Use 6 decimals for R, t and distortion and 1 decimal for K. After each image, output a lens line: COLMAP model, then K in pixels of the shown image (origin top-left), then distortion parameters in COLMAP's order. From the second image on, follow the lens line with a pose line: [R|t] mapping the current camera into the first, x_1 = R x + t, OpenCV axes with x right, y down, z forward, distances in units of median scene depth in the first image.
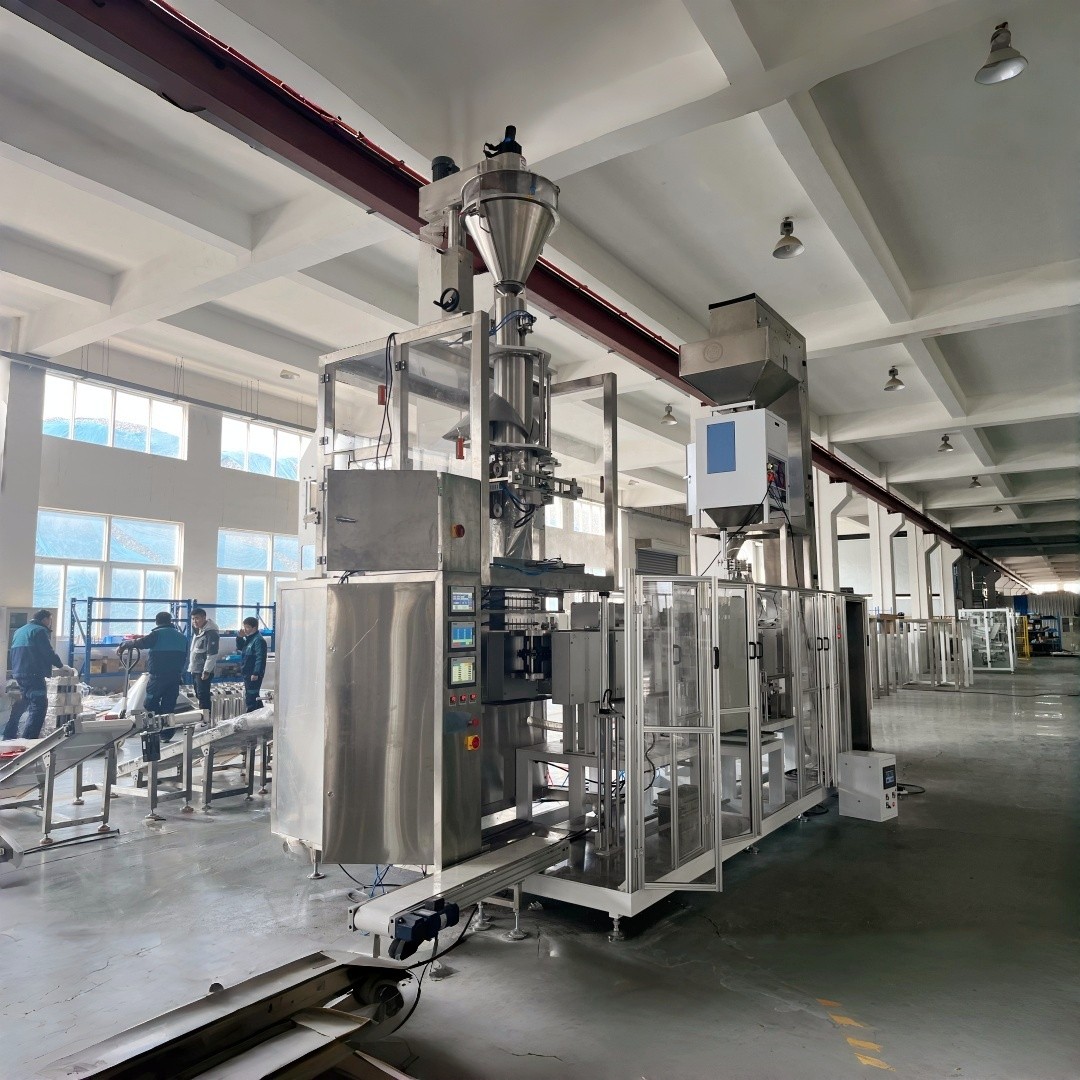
lens RADIAL K [[807.9, 0, 542.0], [0, 807.9, 542.6], [0, 0, 1]] dist [0.014116, 0.003149]
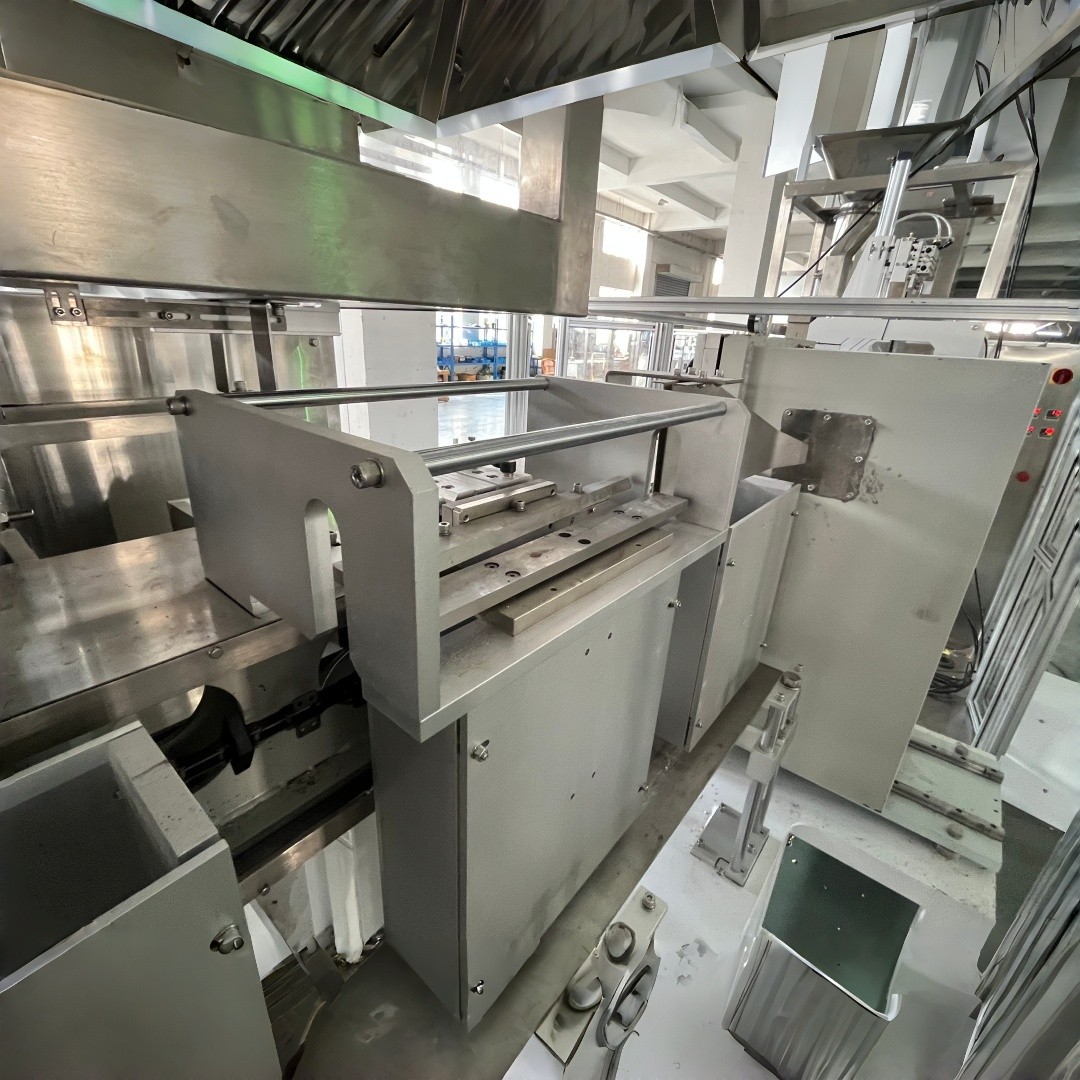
lens RADIAL K [[537.6, 0, 539.1], [0, 537.6, 543.6], [0, 0, 1]] dist [-0.004422, 0.000990]
pose [[0.995859, 0.078793, -0.045344, 0.070046], [-0.049284, 0.887055, 0.459026, 0.035686], [0.076391, -0.454891, 0.887265, 0.614697]]
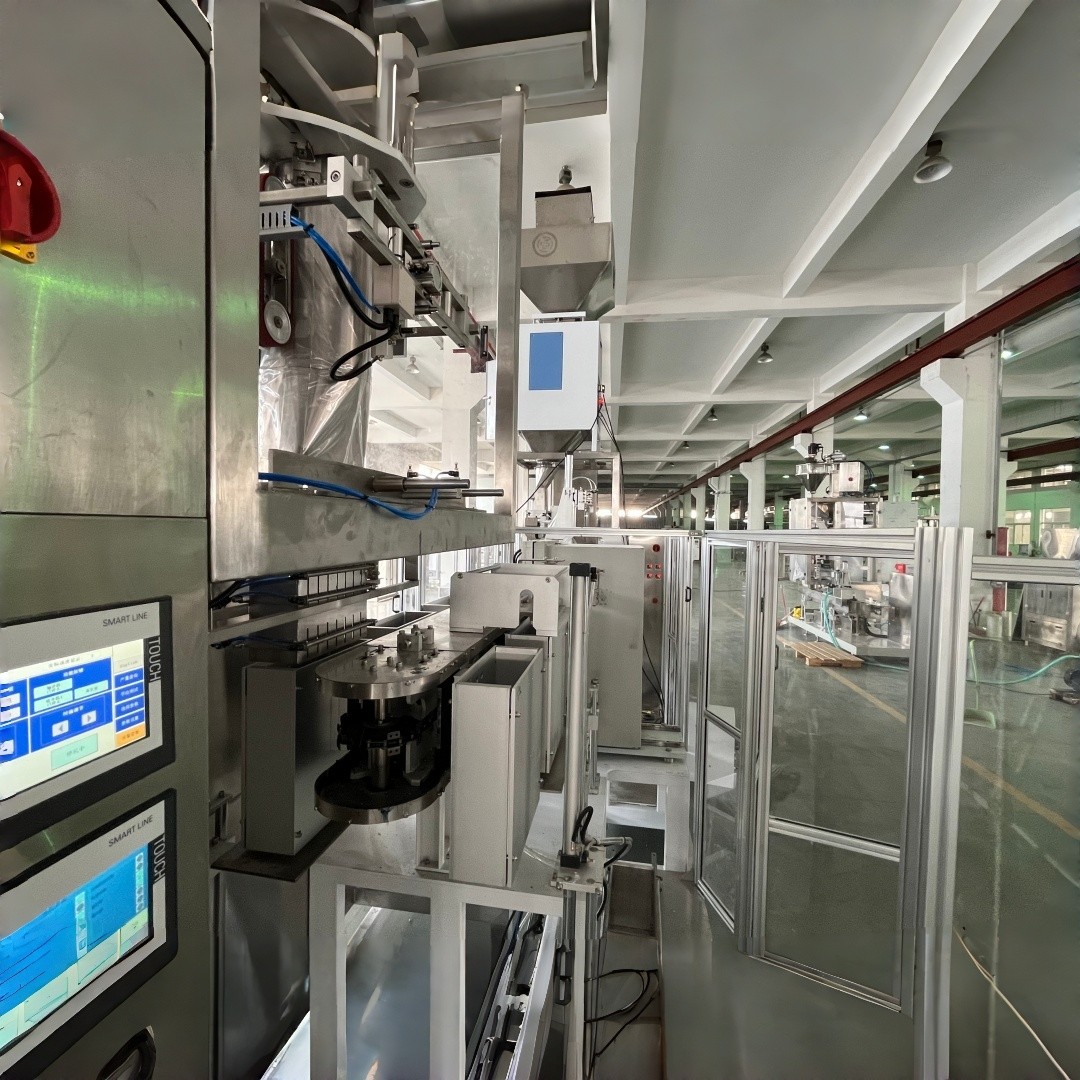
lens RADIAL K [[537.6, 0, 531.7], [0, 537.6, 541.7], [0, 0, 1]] dist [-0.004422, 0.000990]
pose [[0.906860, 0.017916, 0.421052, -0.033063], [-0.070915, 0.991337, 0.110554, 0.013246], [-0.415424, -0.130116, 0.900274, 0.471610]]
